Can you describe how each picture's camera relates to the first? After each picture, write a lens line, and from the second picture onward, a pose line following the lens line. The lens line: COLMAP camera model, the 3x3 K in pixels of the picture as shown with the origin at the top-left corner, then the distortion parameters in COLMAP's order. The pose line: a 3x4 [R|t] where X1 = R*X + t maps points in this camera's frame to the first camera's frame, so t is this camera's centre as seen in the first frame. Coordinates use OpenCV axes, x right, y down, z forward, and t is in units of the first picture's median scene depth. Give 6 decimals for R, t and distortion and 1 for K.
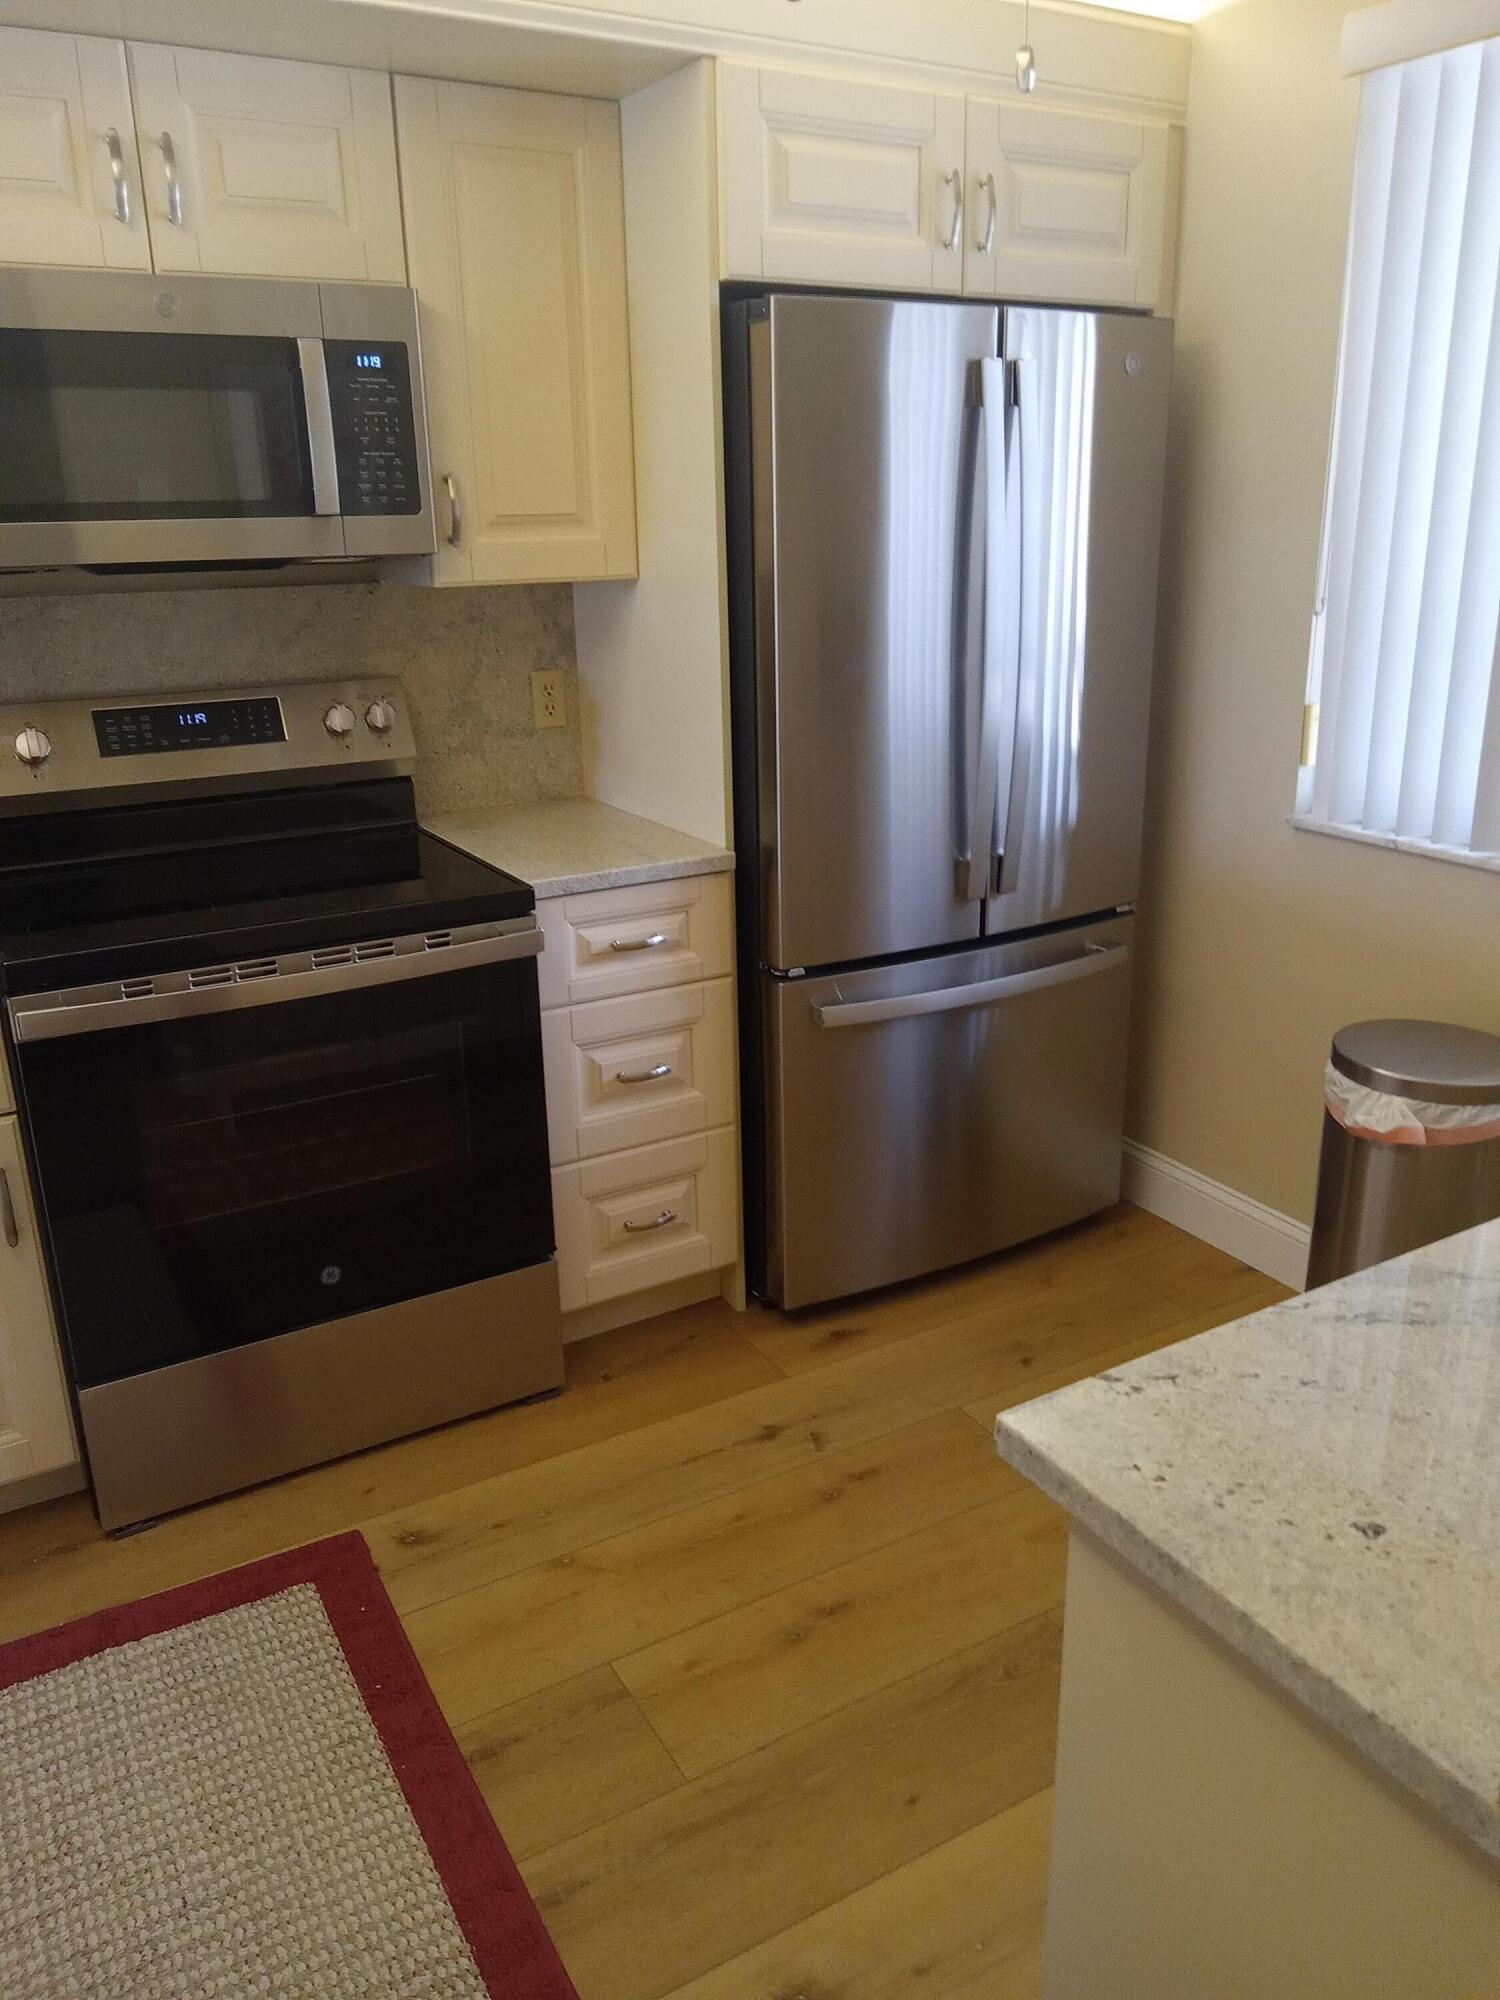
lens RADIAL K [[1490.8, 0, 750.0], [0, 1490.8, 1000.0], [0, 0, 1]] dist [-0.001127, 0.004030]
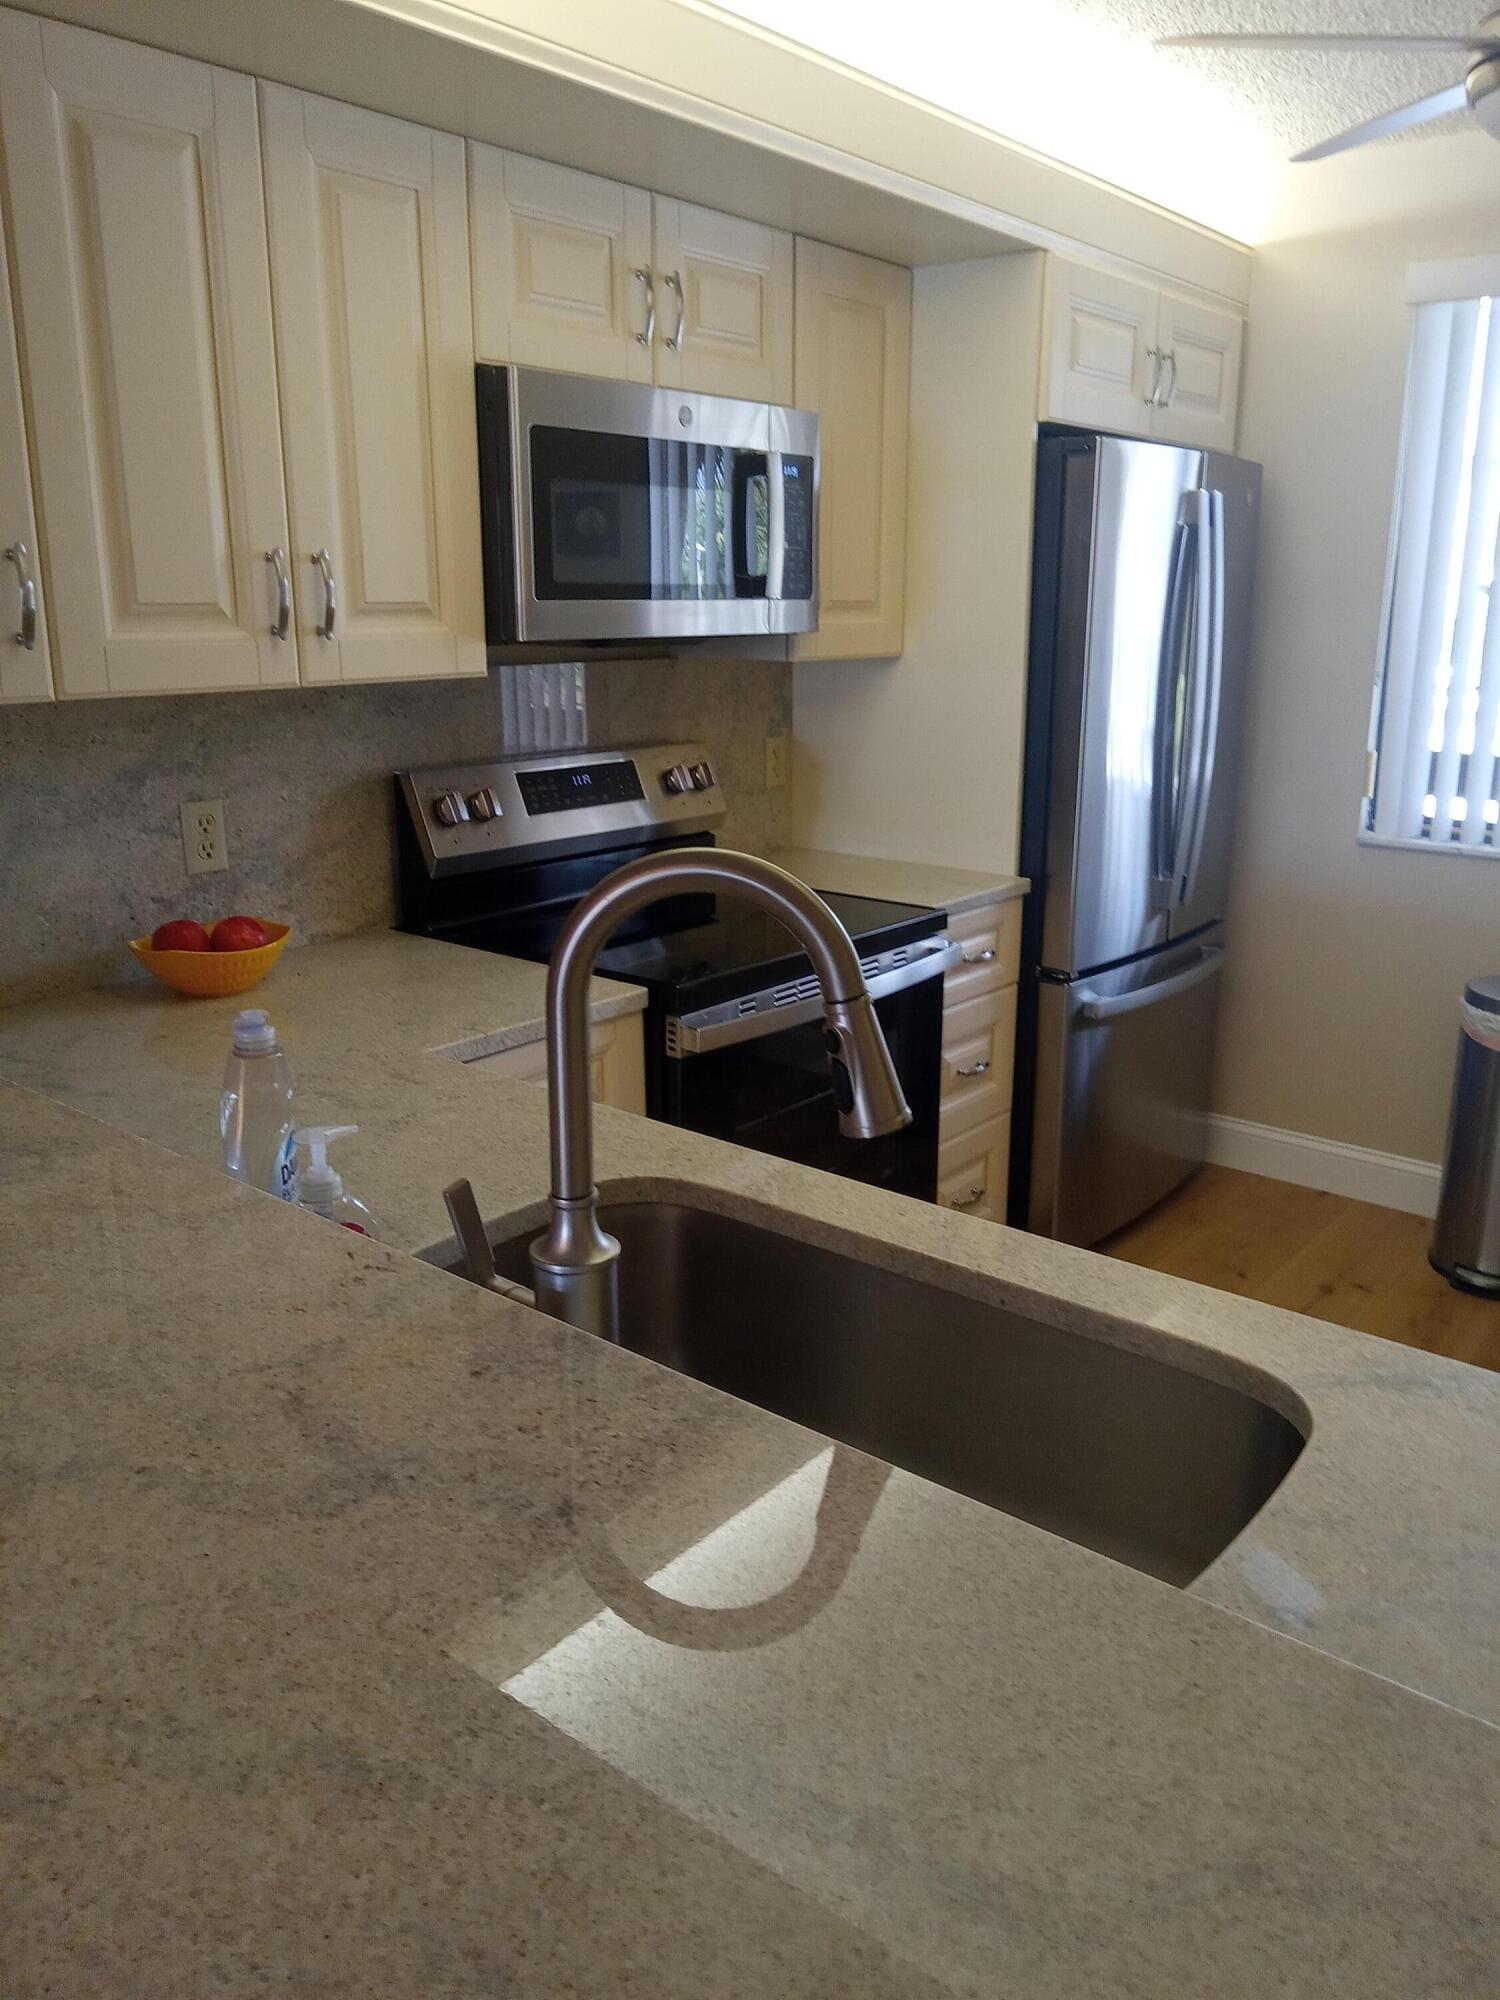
lens RADIAL K [[1517.2, 0, 750.0], [0, 1517.2, 1000.0], [0, 0, 1]] dist [0.003351, 0.000108]
pose [[0.934247, -0.072415, 0.349196, -0.651791], [0.093415, 0.994670, -0.043653, 0.030697], [-0.344173, 0.073403, 0.936032, -0.066338]]
